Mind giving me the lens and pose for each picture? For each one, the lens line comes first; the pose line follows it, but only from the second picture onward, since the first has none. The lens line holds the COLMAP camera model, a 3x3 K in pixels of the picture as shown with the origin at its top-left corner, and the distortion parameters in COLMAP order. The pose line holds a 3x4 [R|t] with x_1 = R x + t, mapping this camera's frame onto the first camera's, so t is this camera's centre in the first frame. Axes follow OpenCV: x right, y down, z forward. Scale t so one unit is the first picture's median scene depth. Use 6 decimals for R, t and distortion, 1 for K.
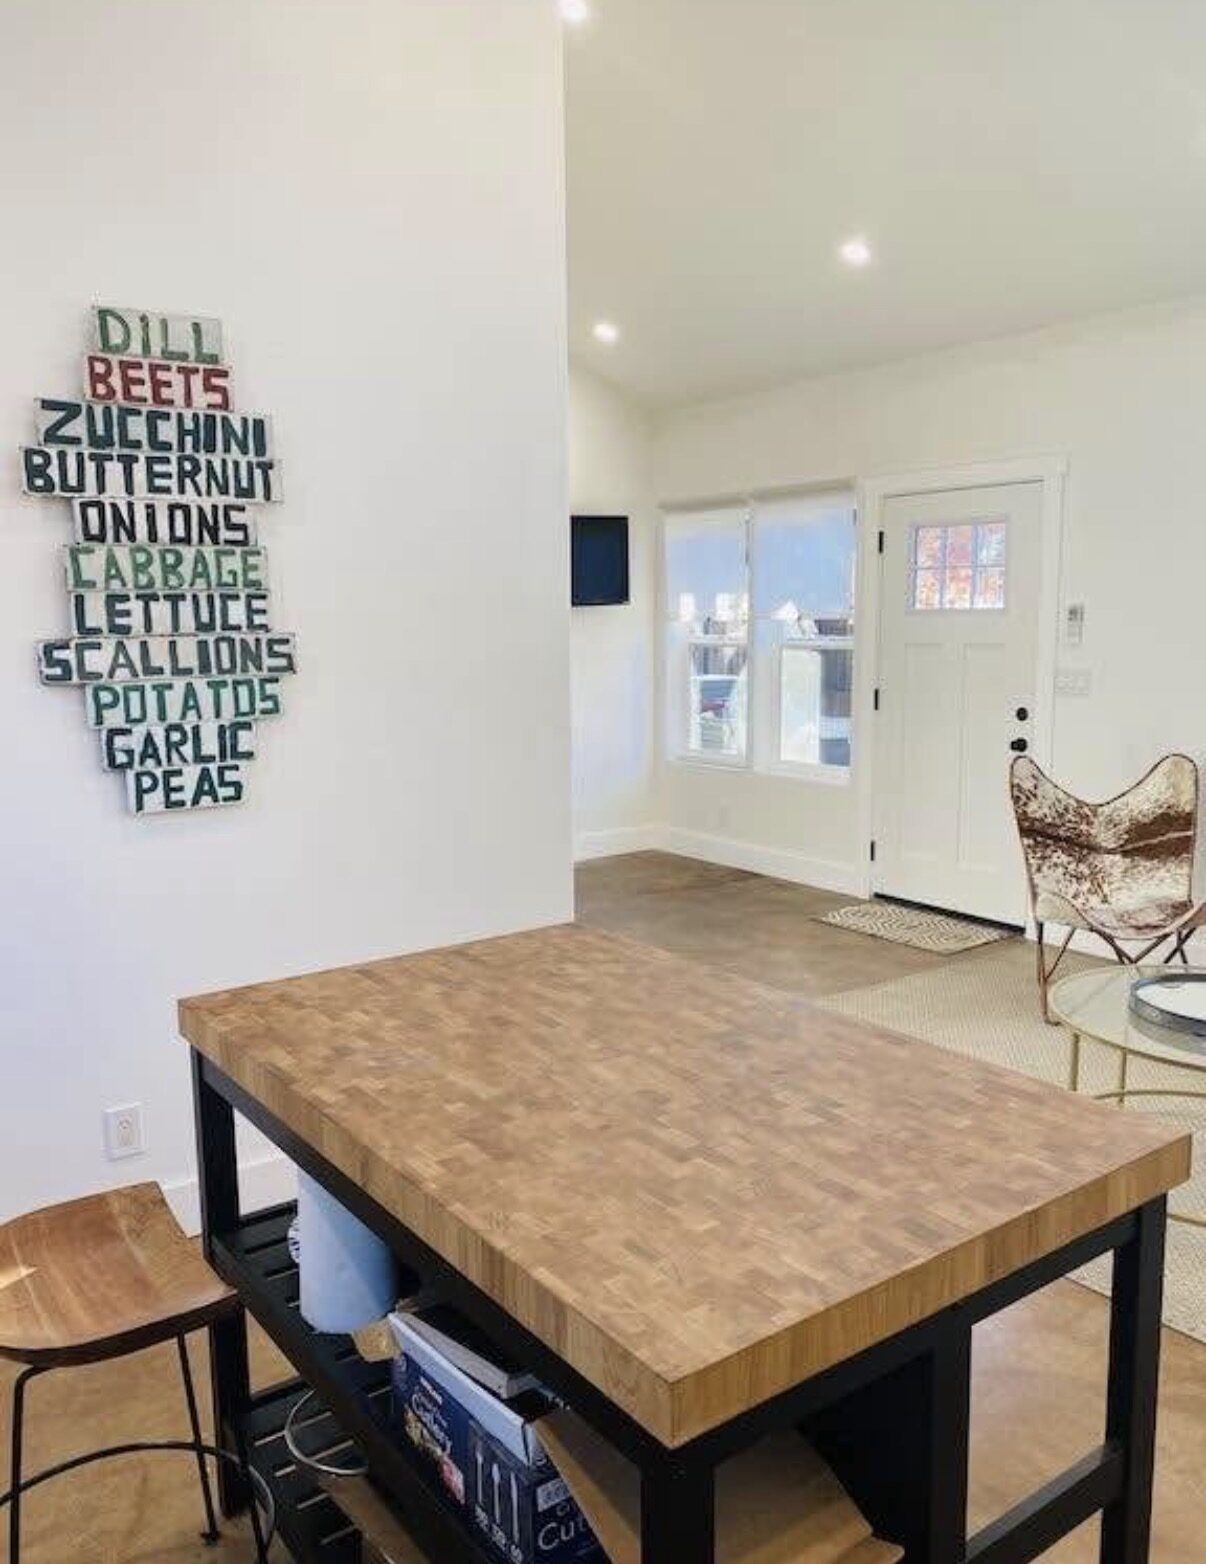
lens RADIAL K [[1236.6, 0, 603.0], [0, 1236.6, 782.0], [0, 0, 1]] dist [-0.001423, -0.003019]
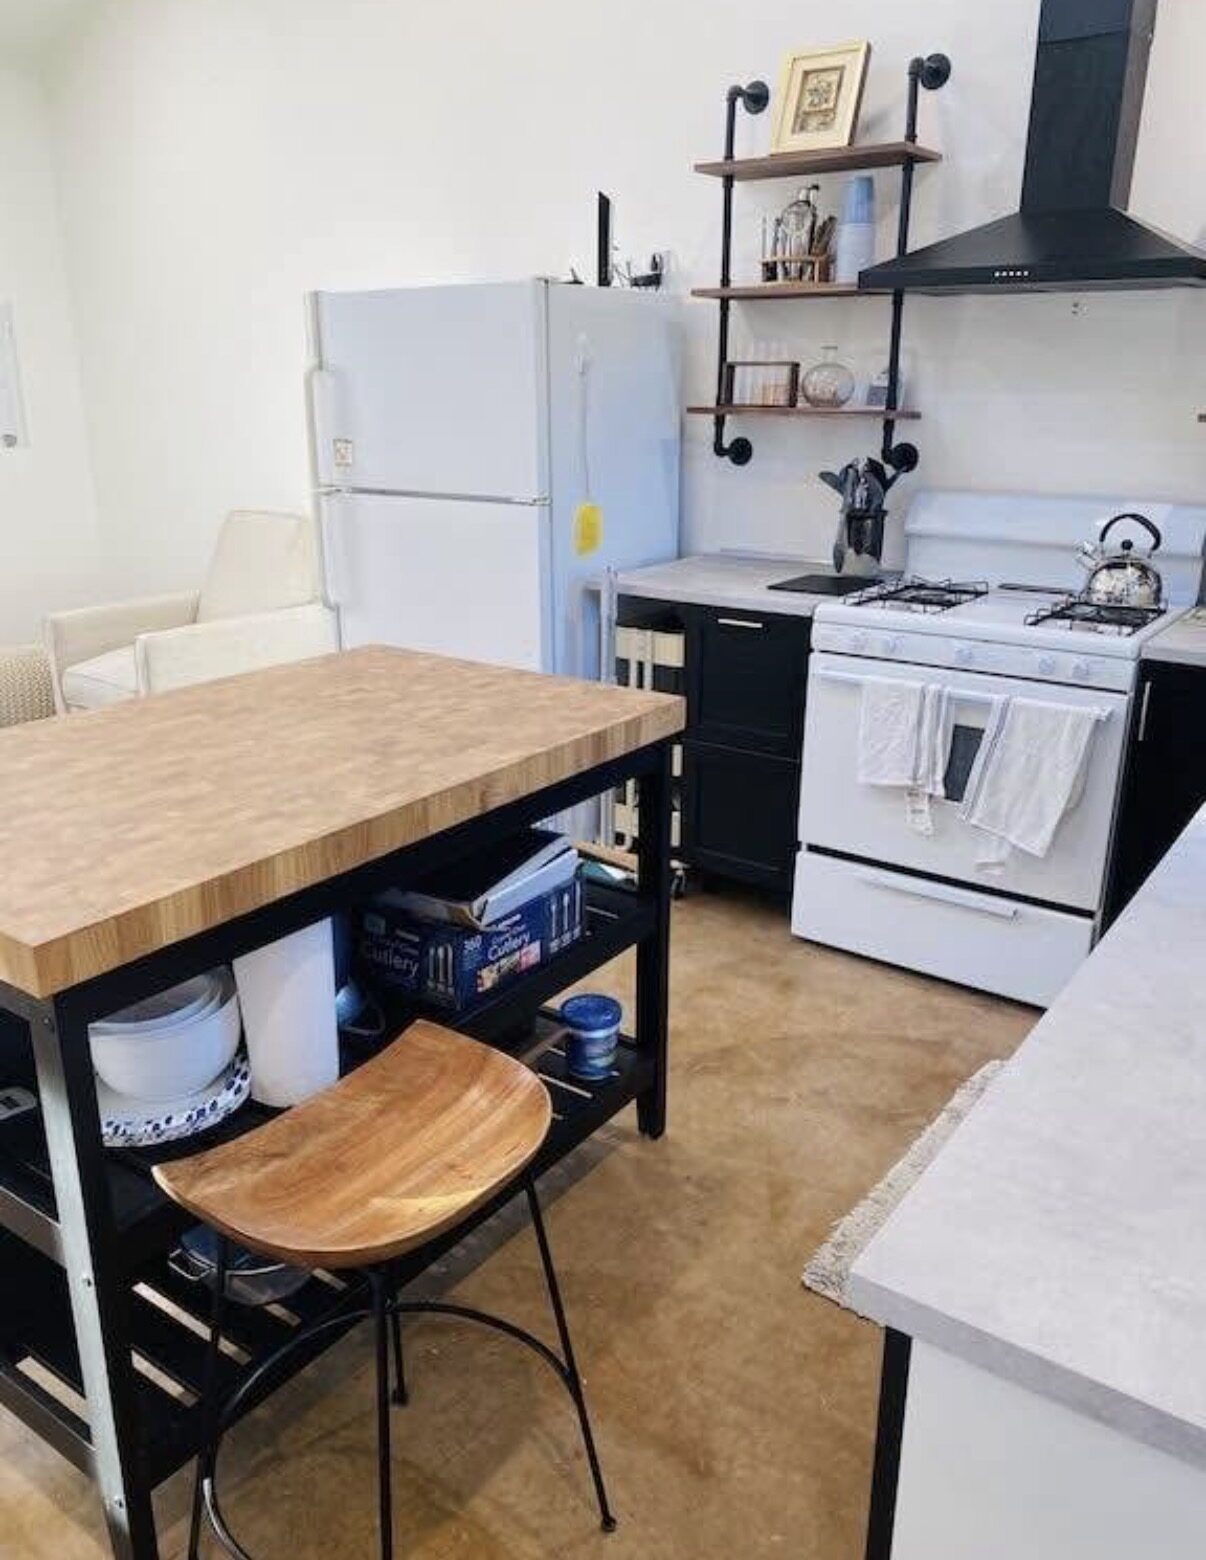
lens RADIAL K [[1217.8, 0, 603.0], [0, 1217.8, 780.0], [0, 0, 1]] dist [0.000286, -0.000481]
pose [[-0.328838, -0.280710, 0.901703, -1.194545], [0.126520, 0.933101, 0.336625, -0.090583], [-0.935873, 0.224778, -0.271323, 1.084465]]
